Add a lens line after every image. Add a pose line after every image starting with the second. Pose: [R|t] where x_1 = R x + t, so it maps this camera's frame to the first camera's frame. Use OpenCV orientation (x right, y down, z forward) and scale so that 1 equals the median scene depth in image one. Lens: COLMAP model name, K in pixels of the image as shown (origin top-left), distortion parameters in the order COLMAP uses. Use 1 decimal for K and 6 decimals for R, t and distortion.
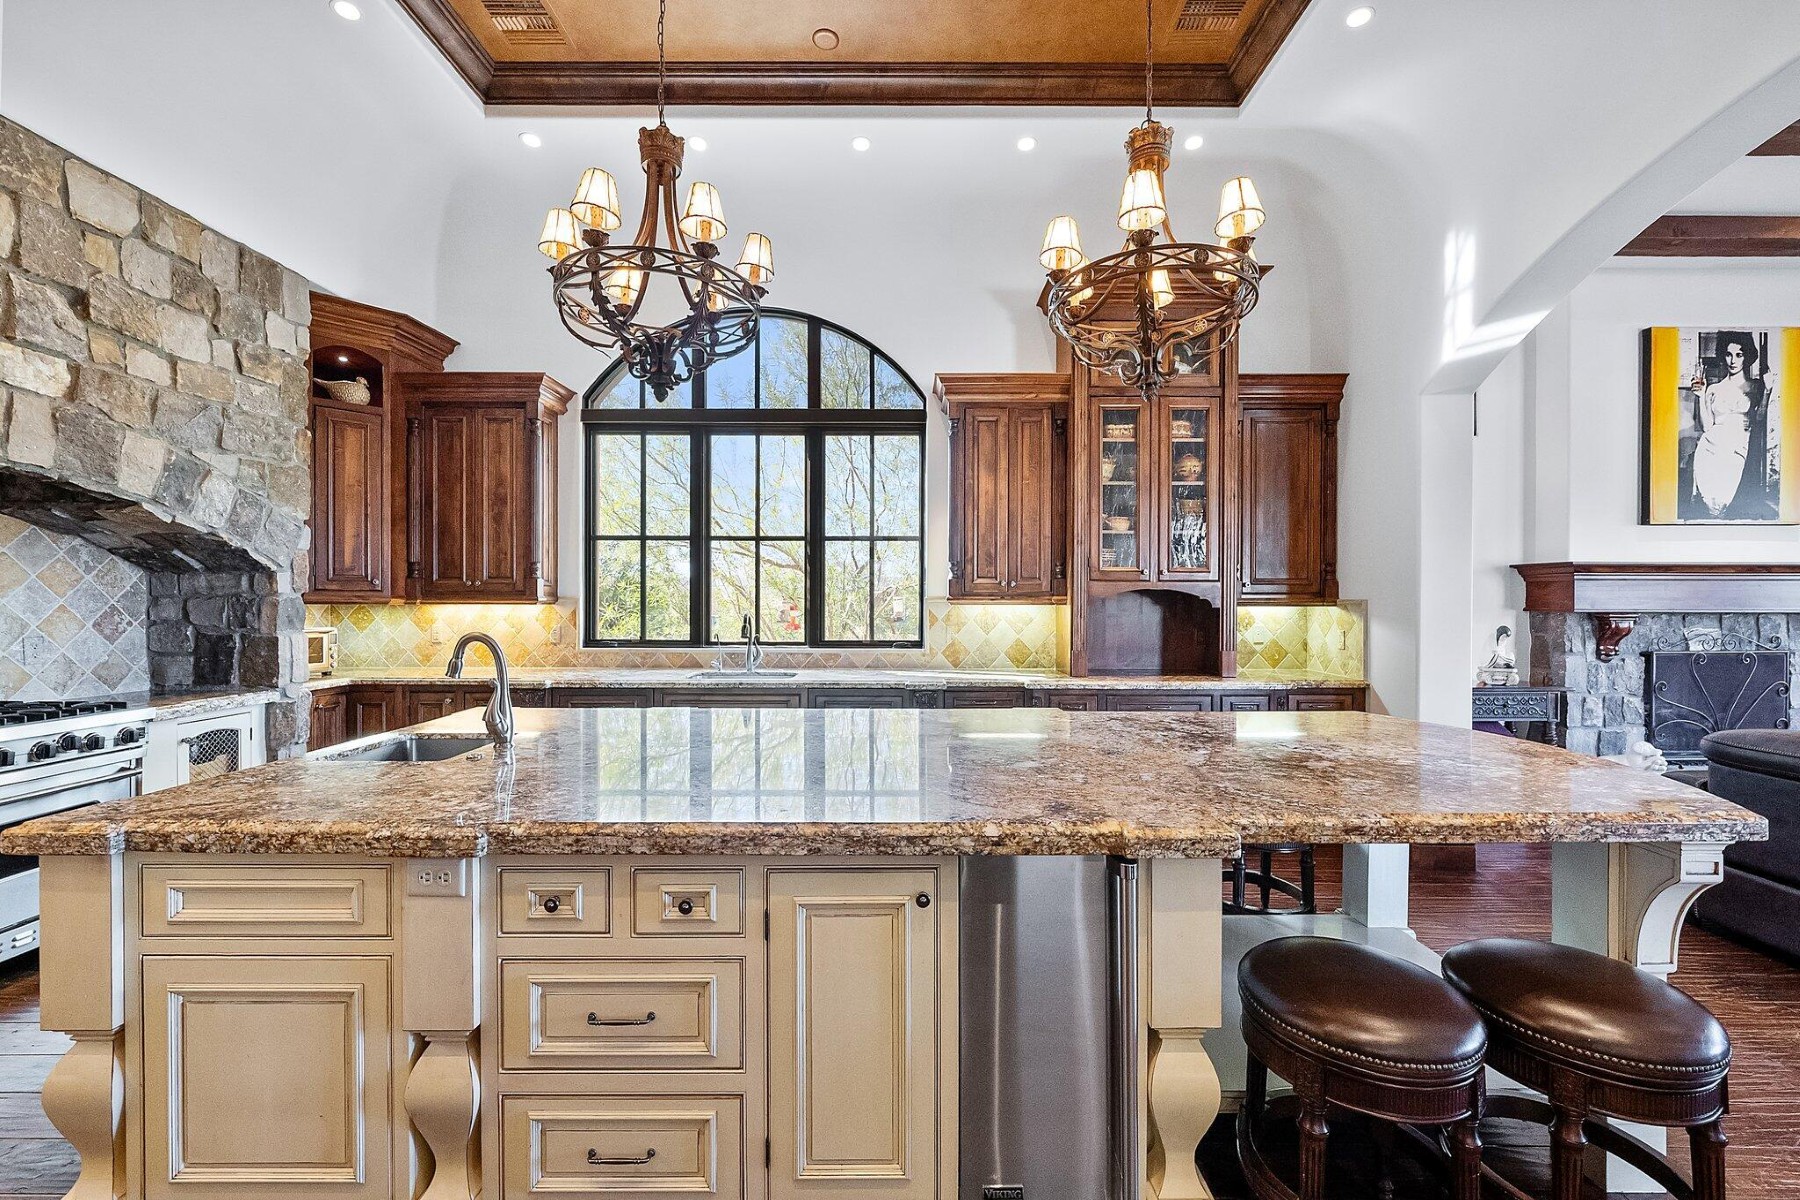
lens RADIAL K [[716.5, 0, 904.3], [0, 716.5, 604.1], [0, 0, 1]] dist [0.000072, -0.000104]
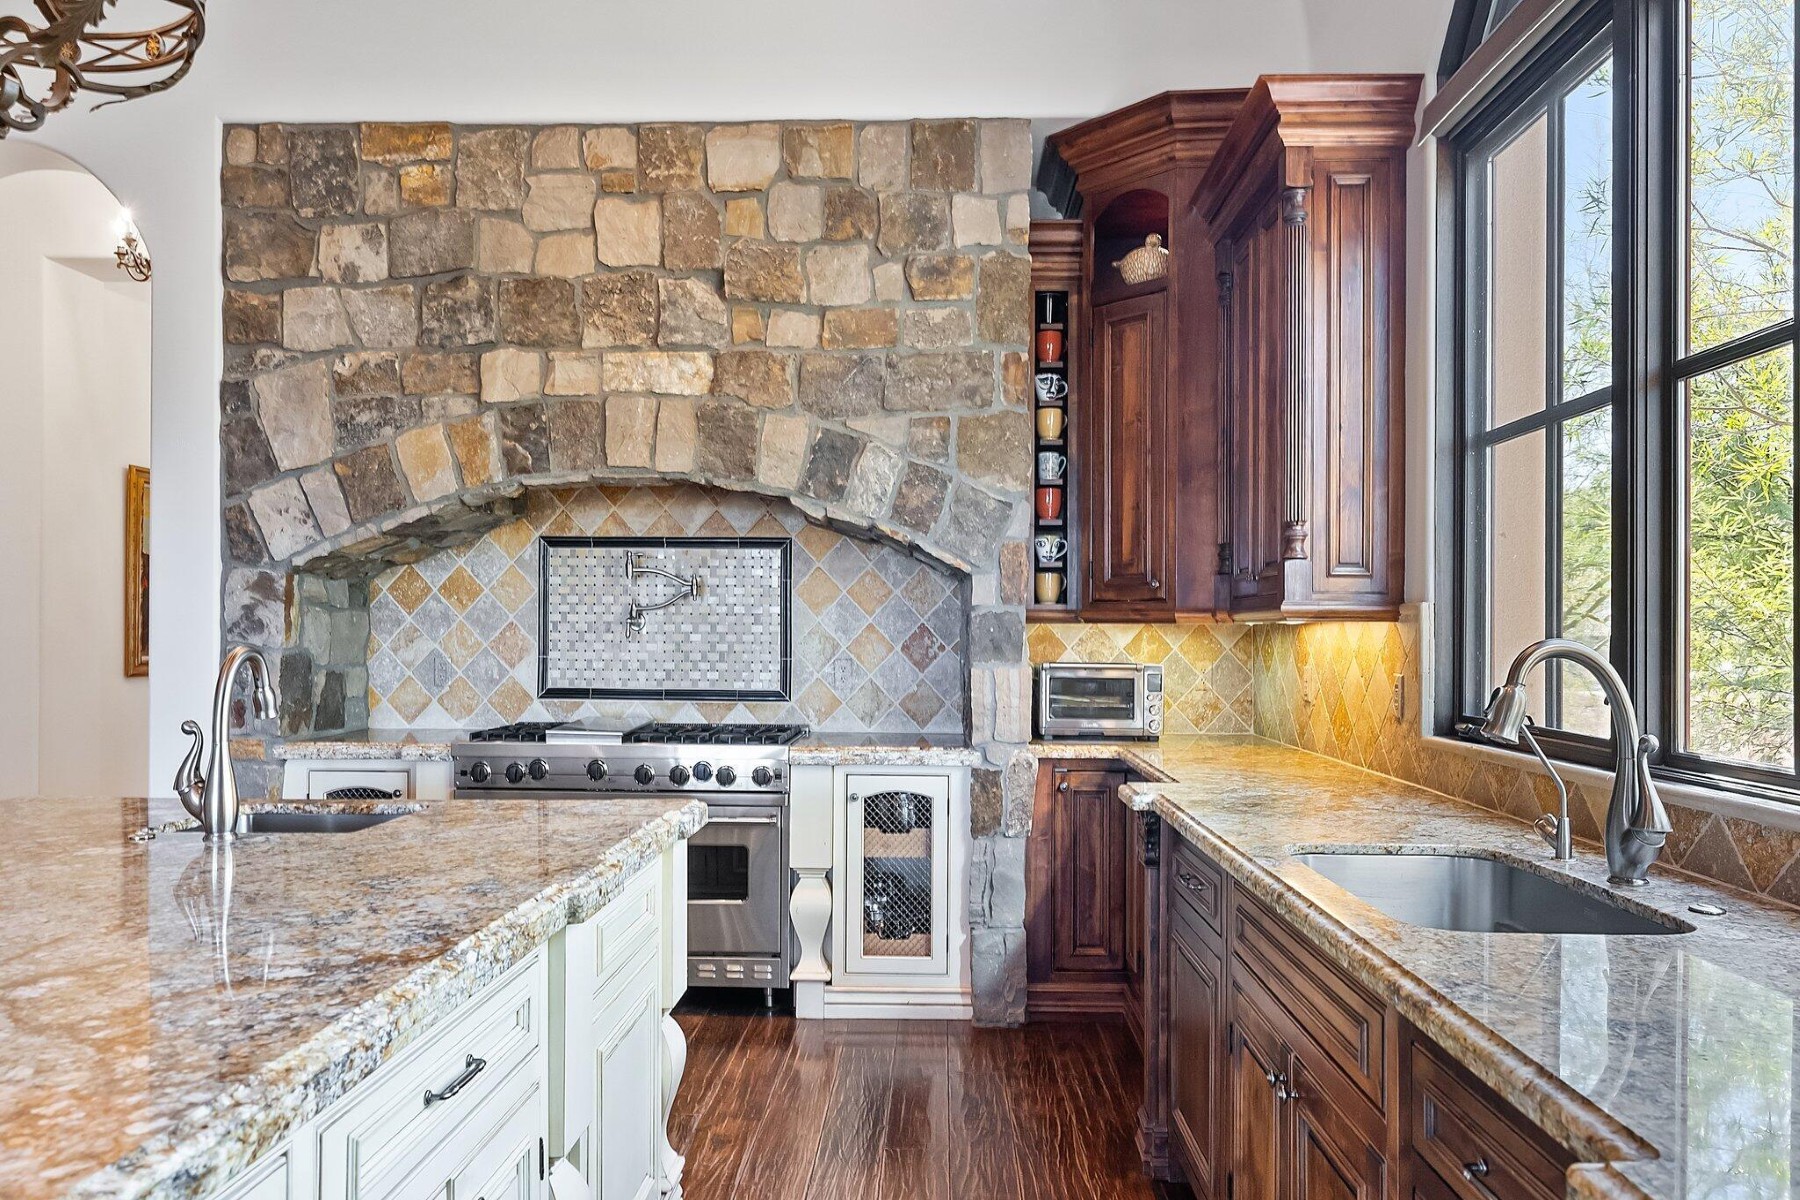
lens RADIAL K [[1197.6, 0, 906.3], [0, 1197.6, 631.7], [0, 0, 1]] dist [0.000632, -0.004503]
pose [[-0.029533, -0.005424, -0.999549, 0.257695], [-0.010002, 0.999937, -0.005131, 0.015987], [0.999514, 0.009846, -0.029585, 0.975462]]
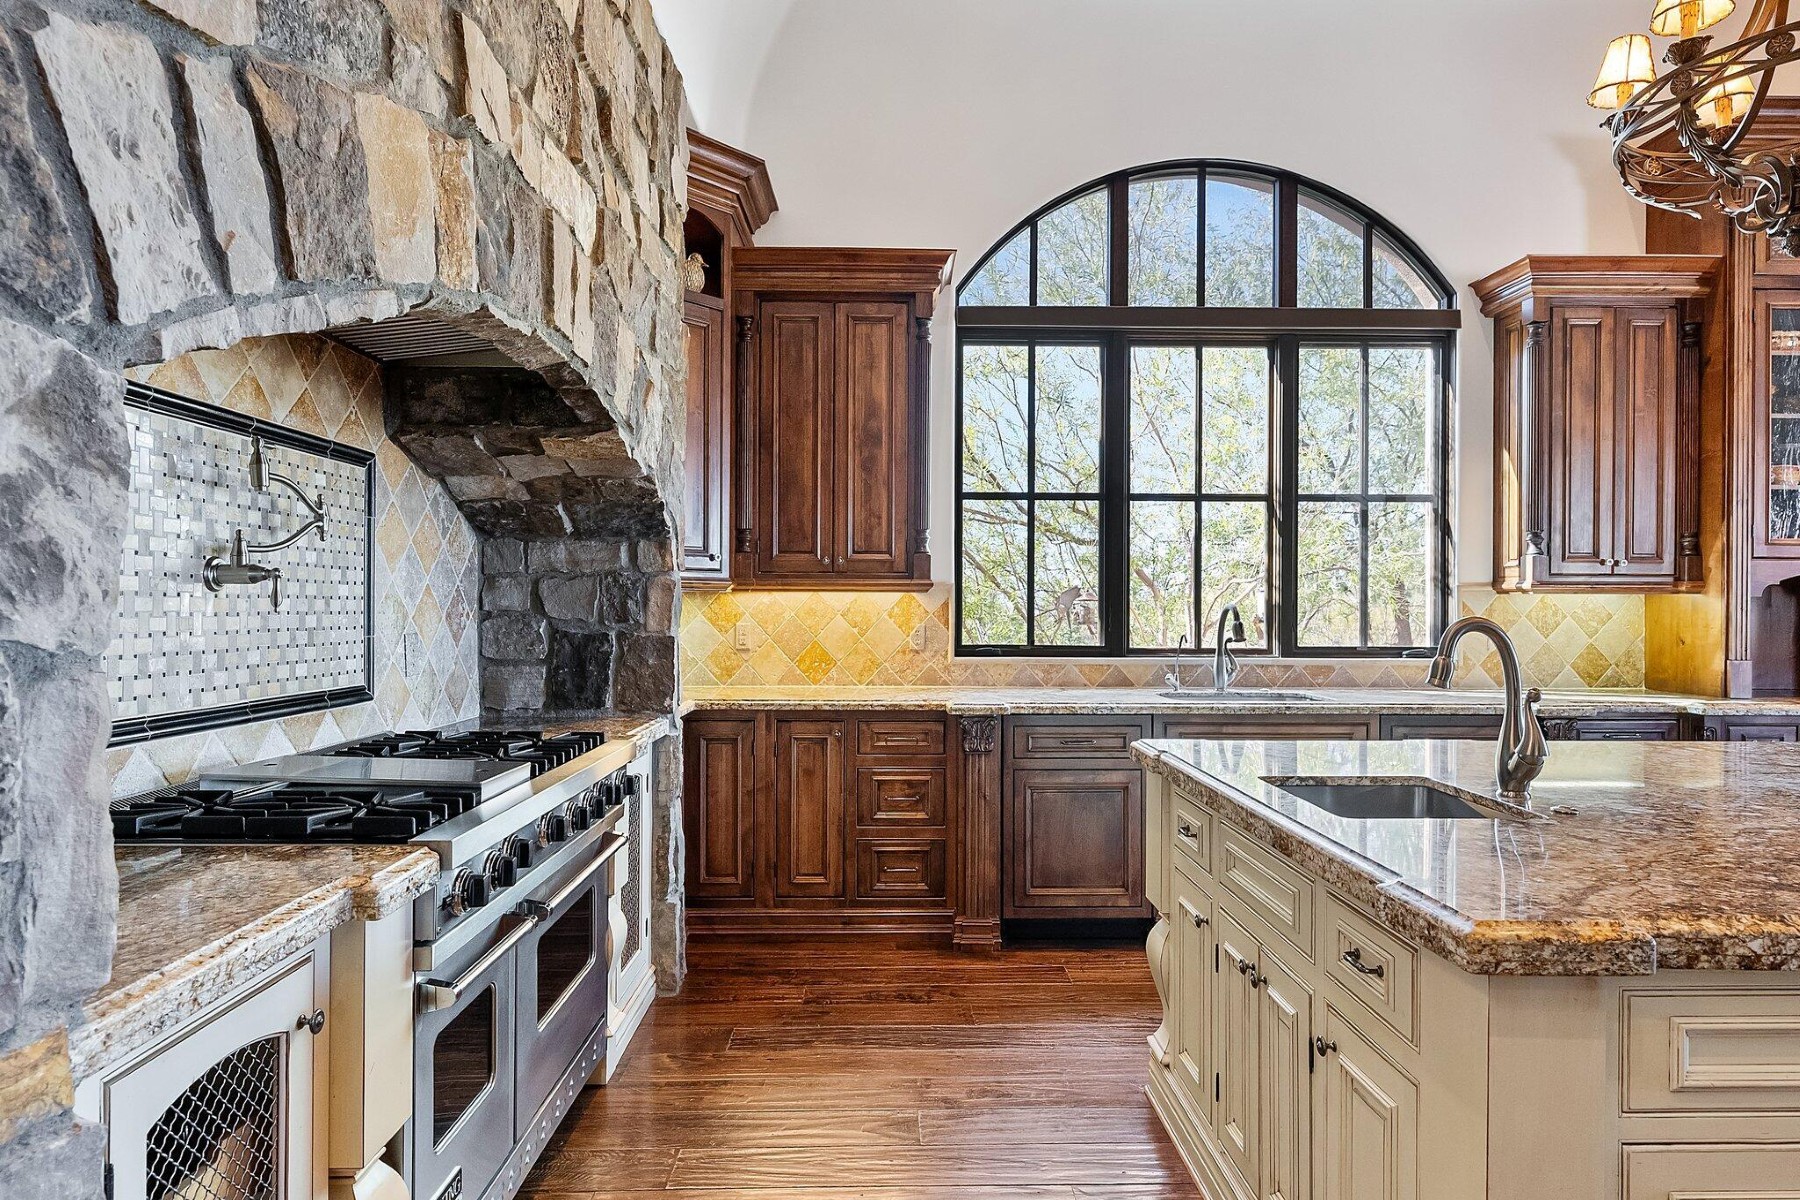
lens RADIAL K [[993.1, 0, 899.3], [0, 993.1, 602.2], [0, 0, 1]] dist [0.001668, -0.000819]
pose [[0.999828, 0.001167, 0.018506, -0.684114], [-0.001051, 0.999980, -0.006280, 0.019607], [-0.018513, 0.006259, 0.999809, 0.076547]]
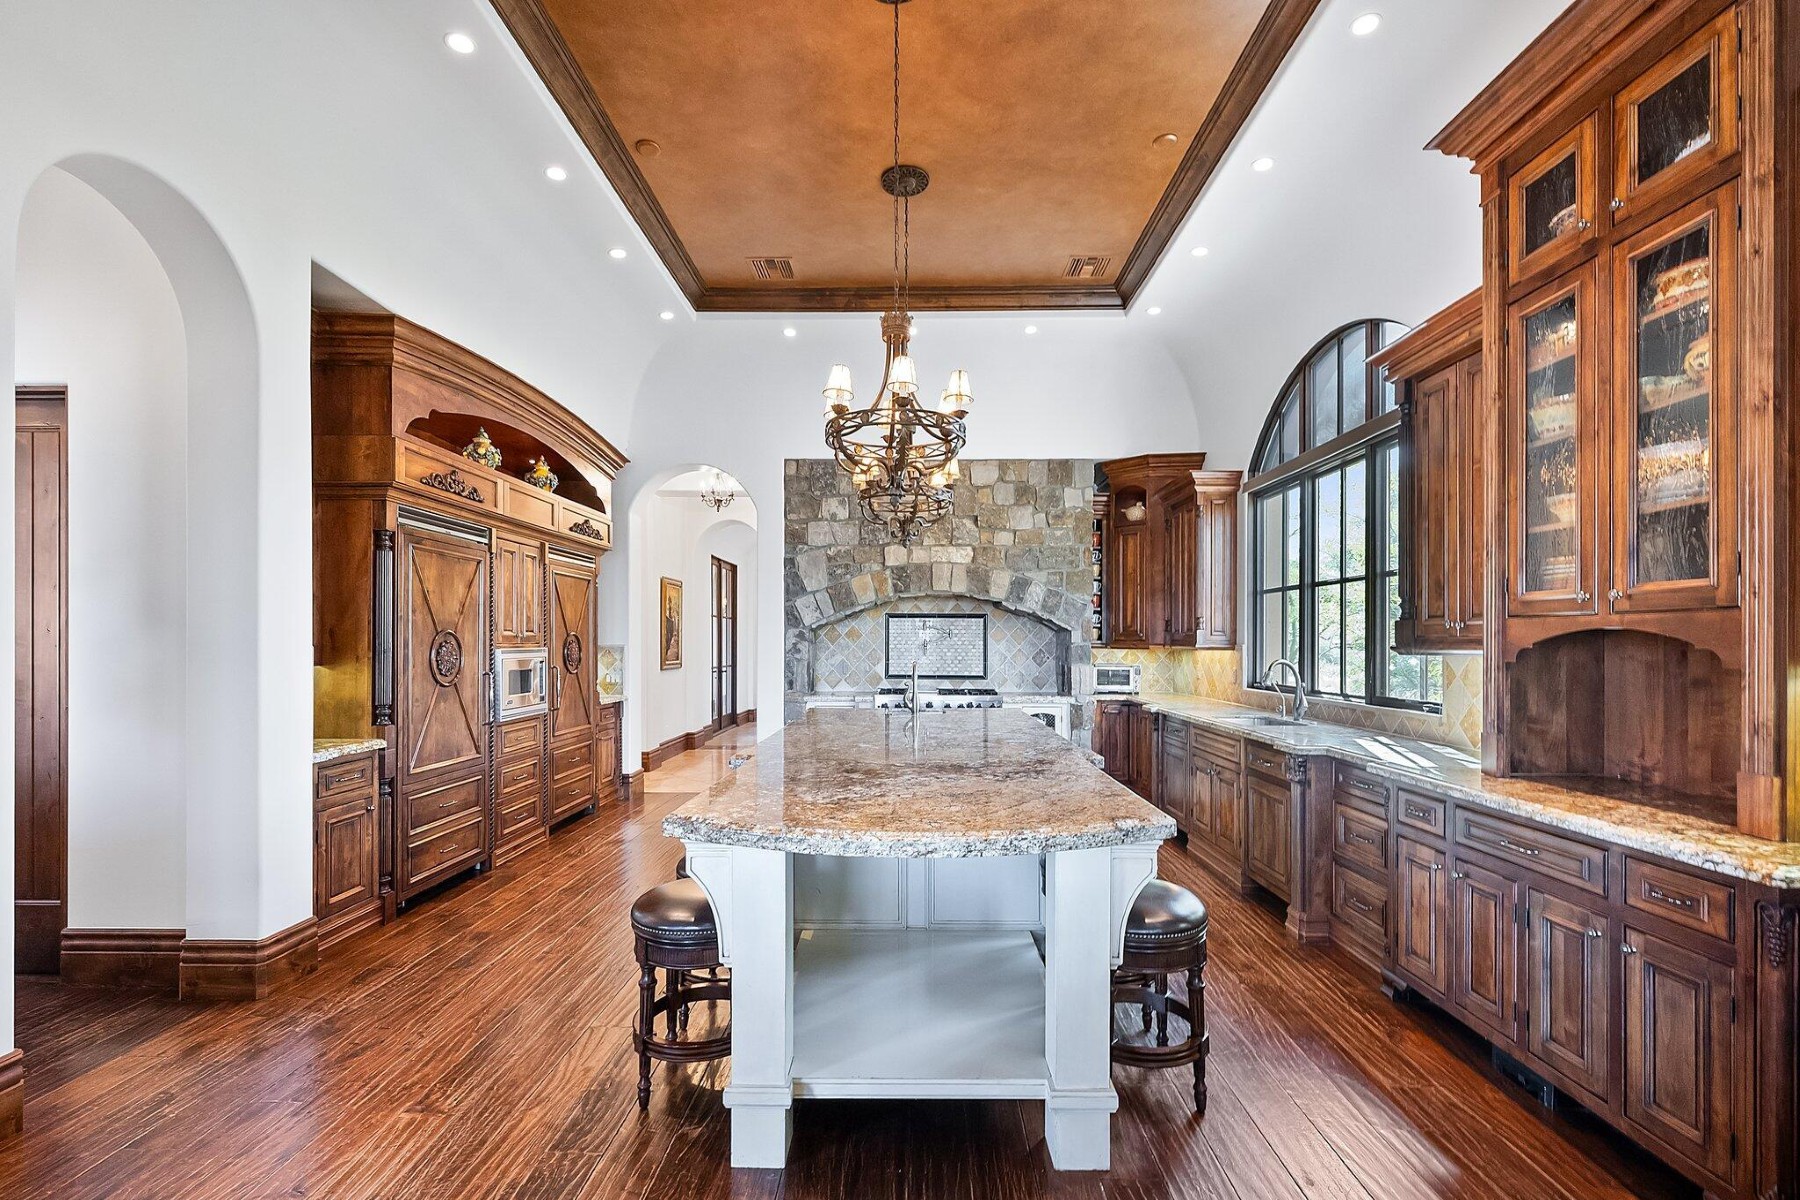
lens RADIAL K [[782.9, 0, 901.0], [0, 782.9, 644.9], [0, 0, 1]] dist [-0.000834, -0.000015]
pose [[-0.018686, 0.000920, -0.999825, 1.096627], [-0.007276, 0.999973, 0.001056, -0.008587], [0.999799, 0.007294, -0.018679, 0.611940]]
